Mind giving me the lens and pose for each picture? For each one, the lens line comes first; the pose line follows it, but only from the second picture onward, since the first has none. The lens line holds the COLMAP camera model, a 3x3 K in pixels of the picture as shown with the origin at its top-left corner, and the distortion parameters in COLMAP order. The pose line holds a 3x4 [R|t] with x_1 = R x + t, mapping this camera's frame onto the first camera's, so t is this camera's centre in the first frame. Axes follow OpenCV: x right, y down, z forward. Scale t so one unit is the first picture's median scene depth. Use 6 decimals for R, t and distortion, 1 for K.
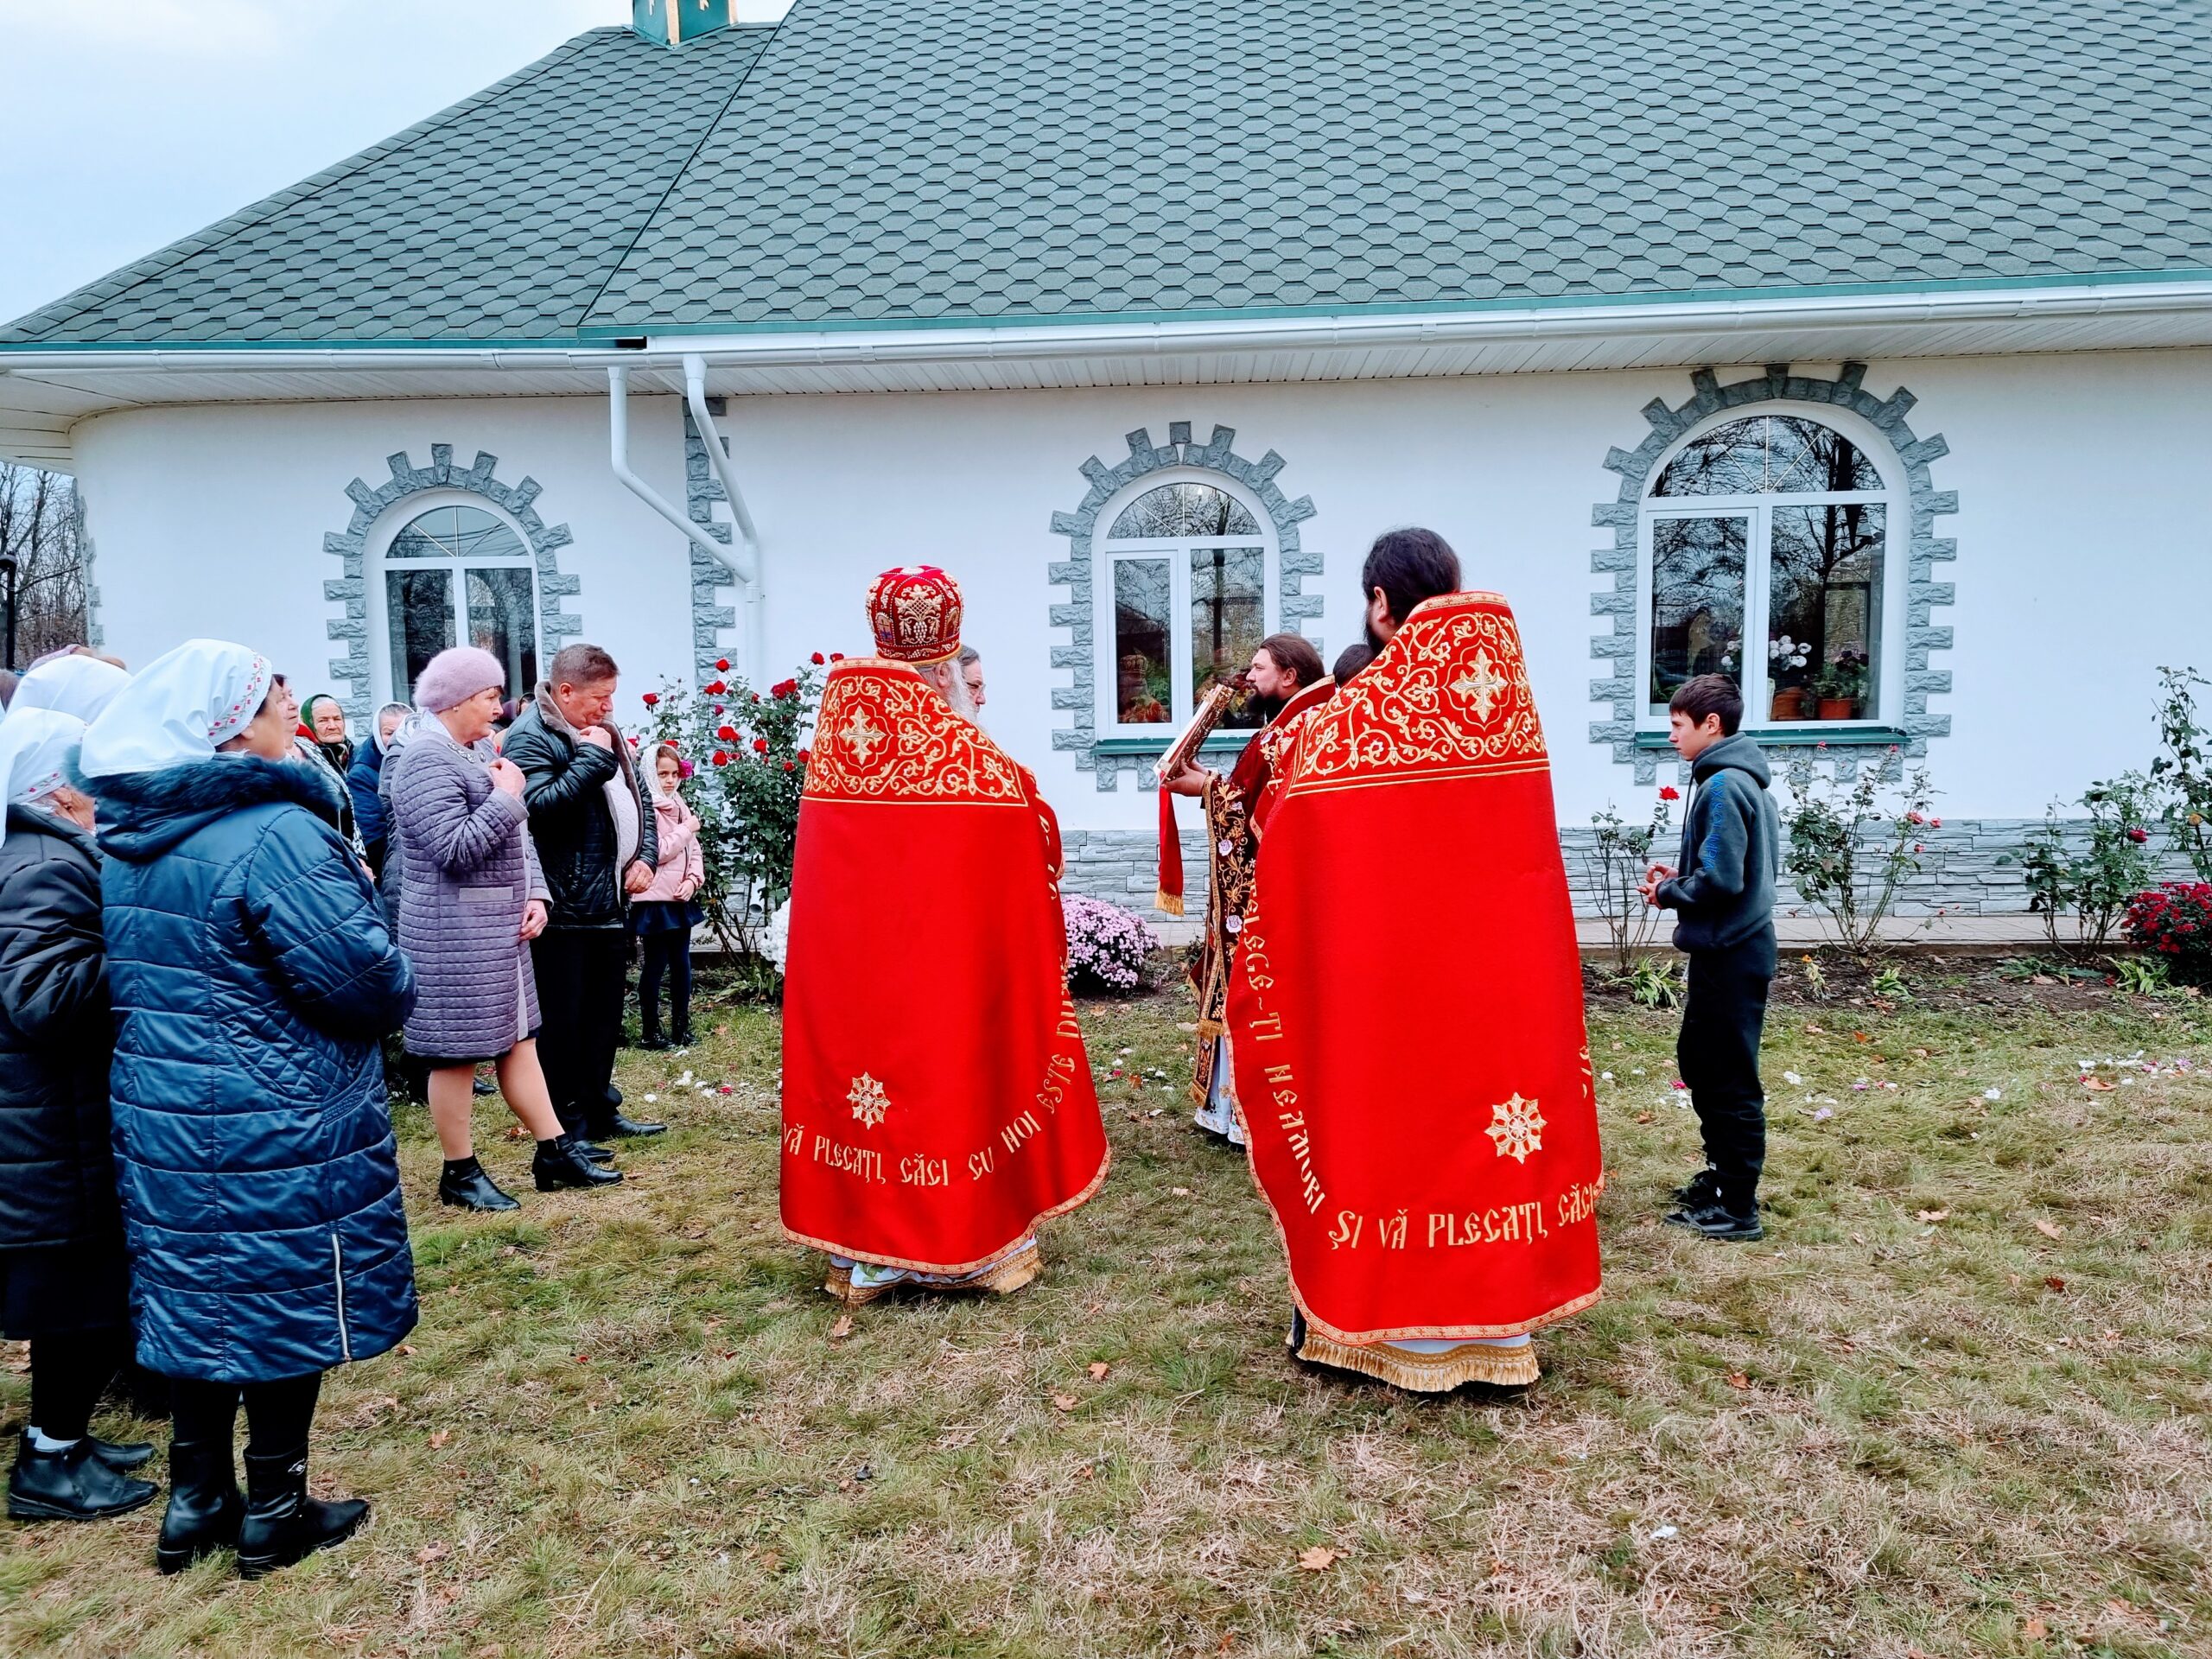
lens RADIAL K [[1624.4, 0, 1118.5], [0, 1624.4, 819.4], [0, 0, 1]] dist [0.060967, -0.036093]
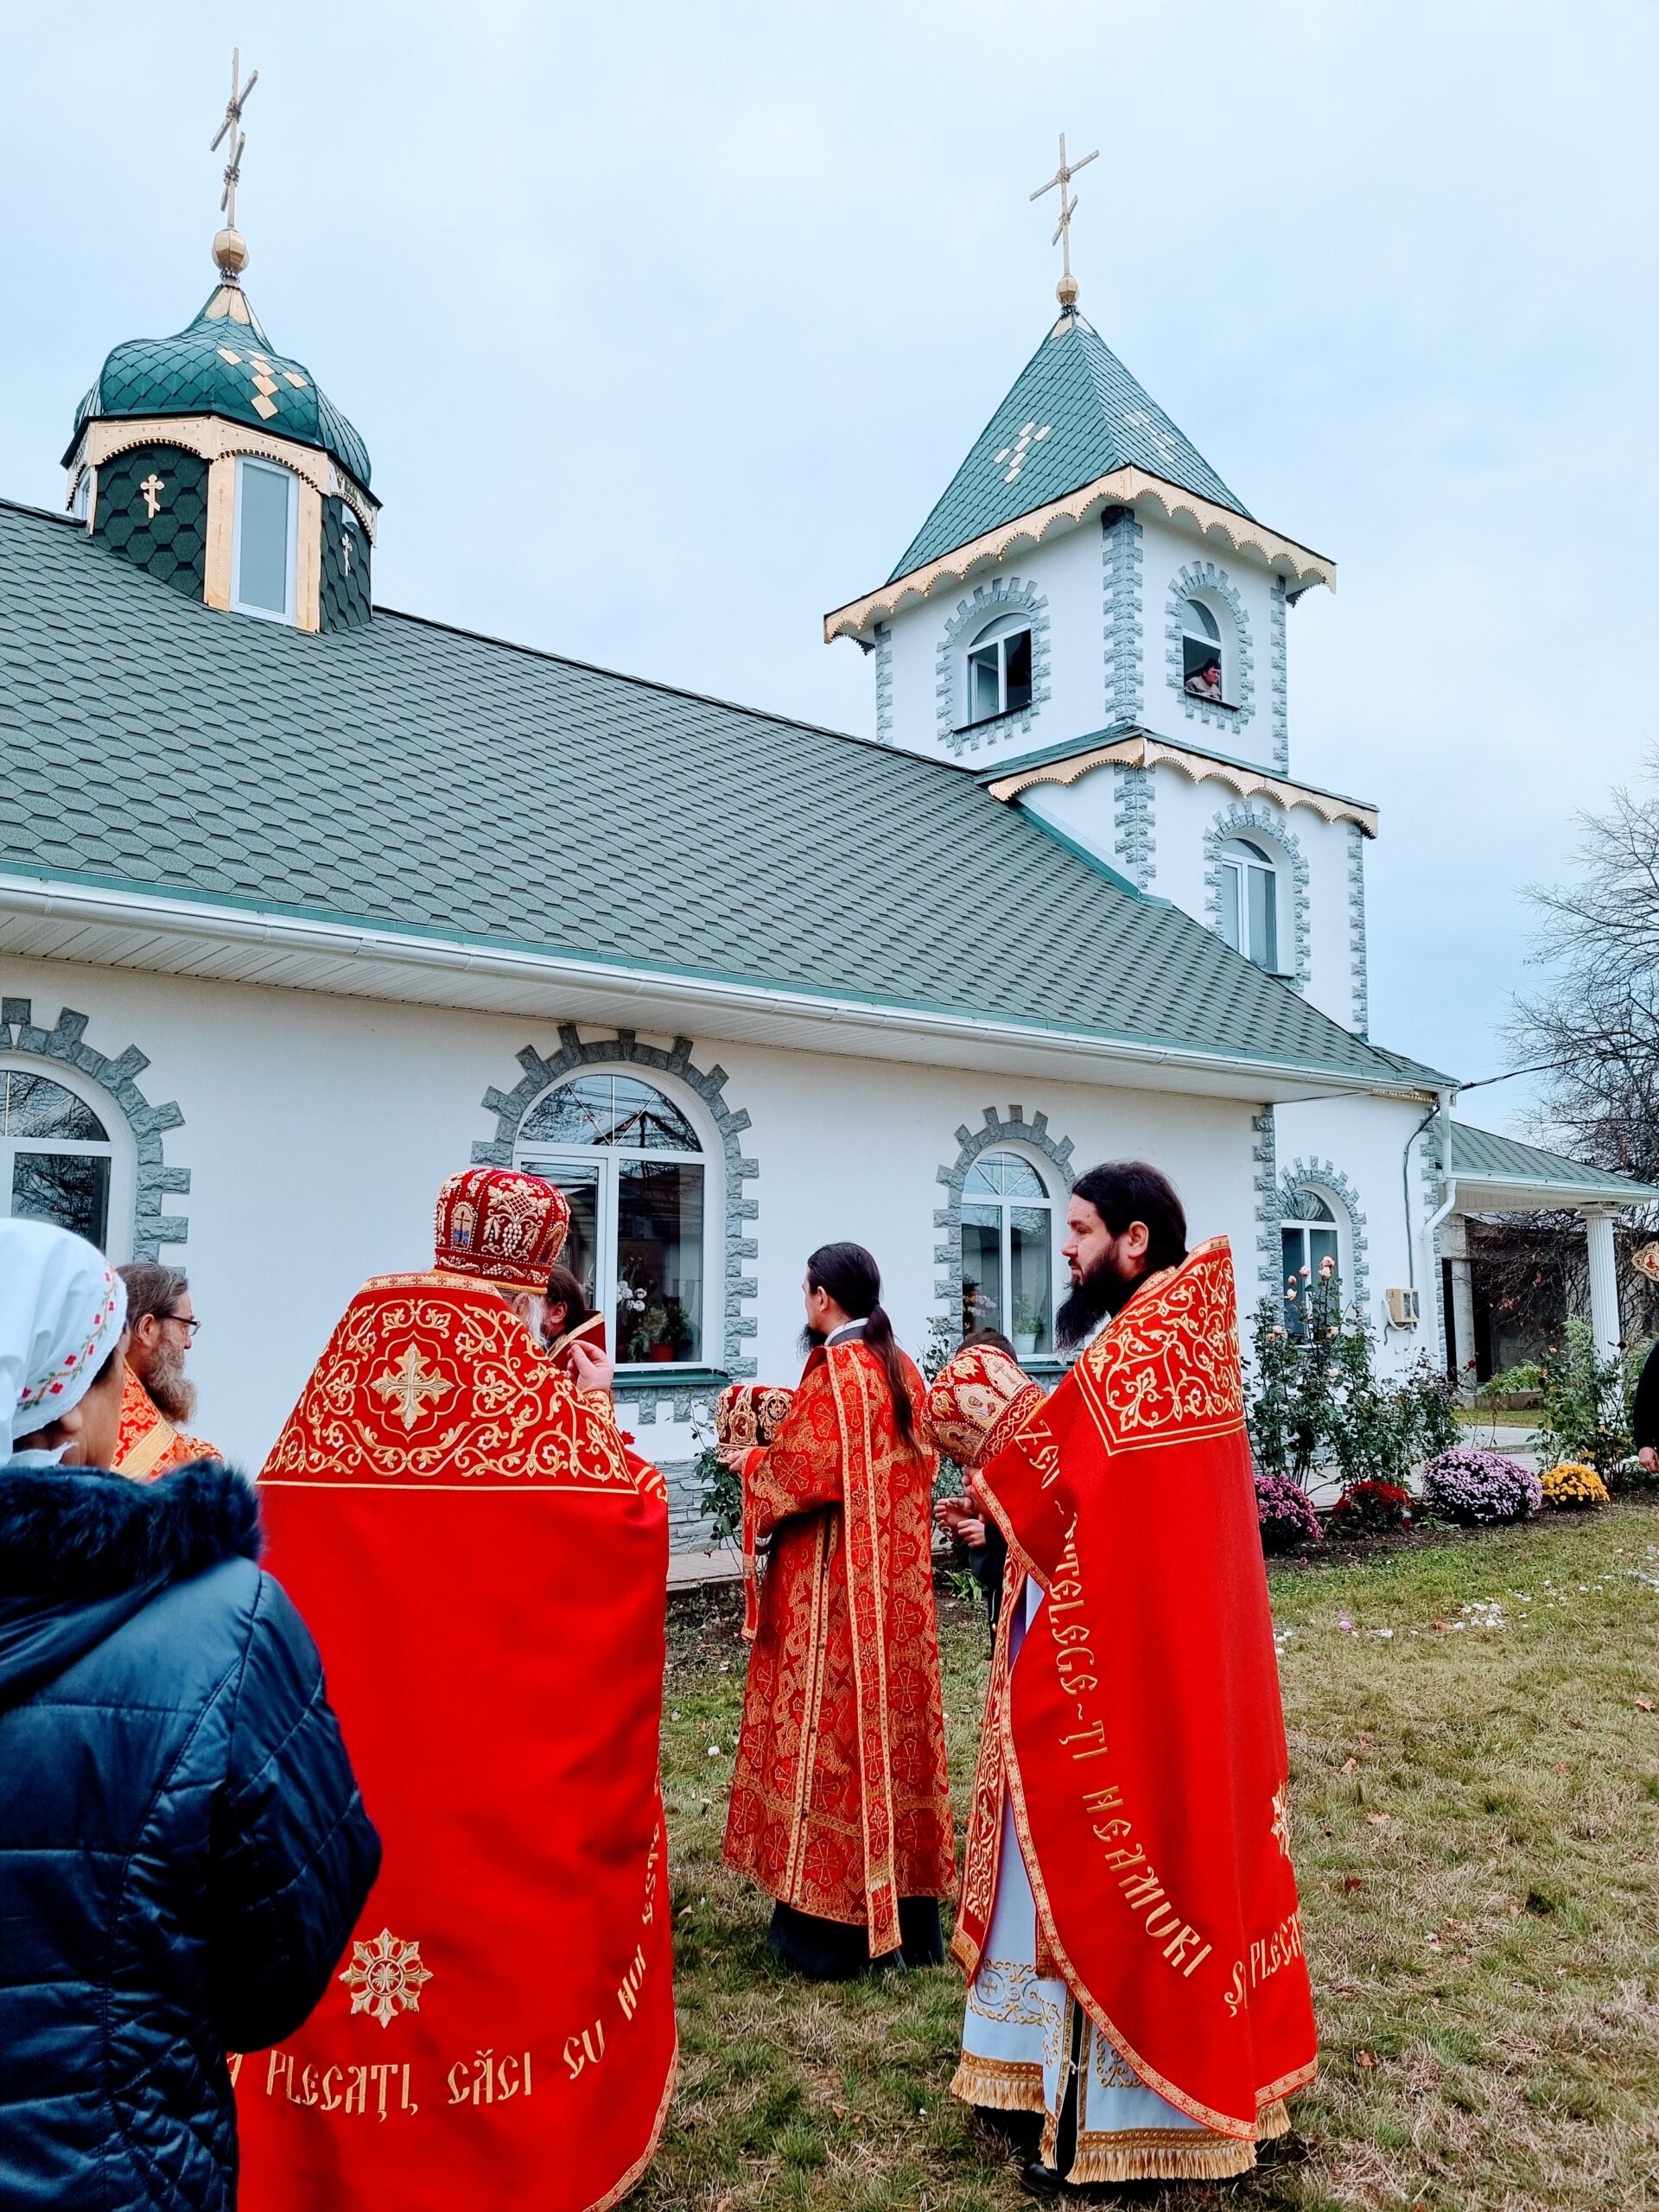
lens RADIAL K [[1624.4, 0, 792.8], [0, 1624.4, 1118.8], [0, 0, 1]] dist [0.060967, -0.036093]
pose [[0.749097, 0.094299, 0.655714, -0.360904], [0.043466, 0.980688, -0.190690, -0.018429], [-0.661033, 0.171346, 0.730531, 0.265963]]
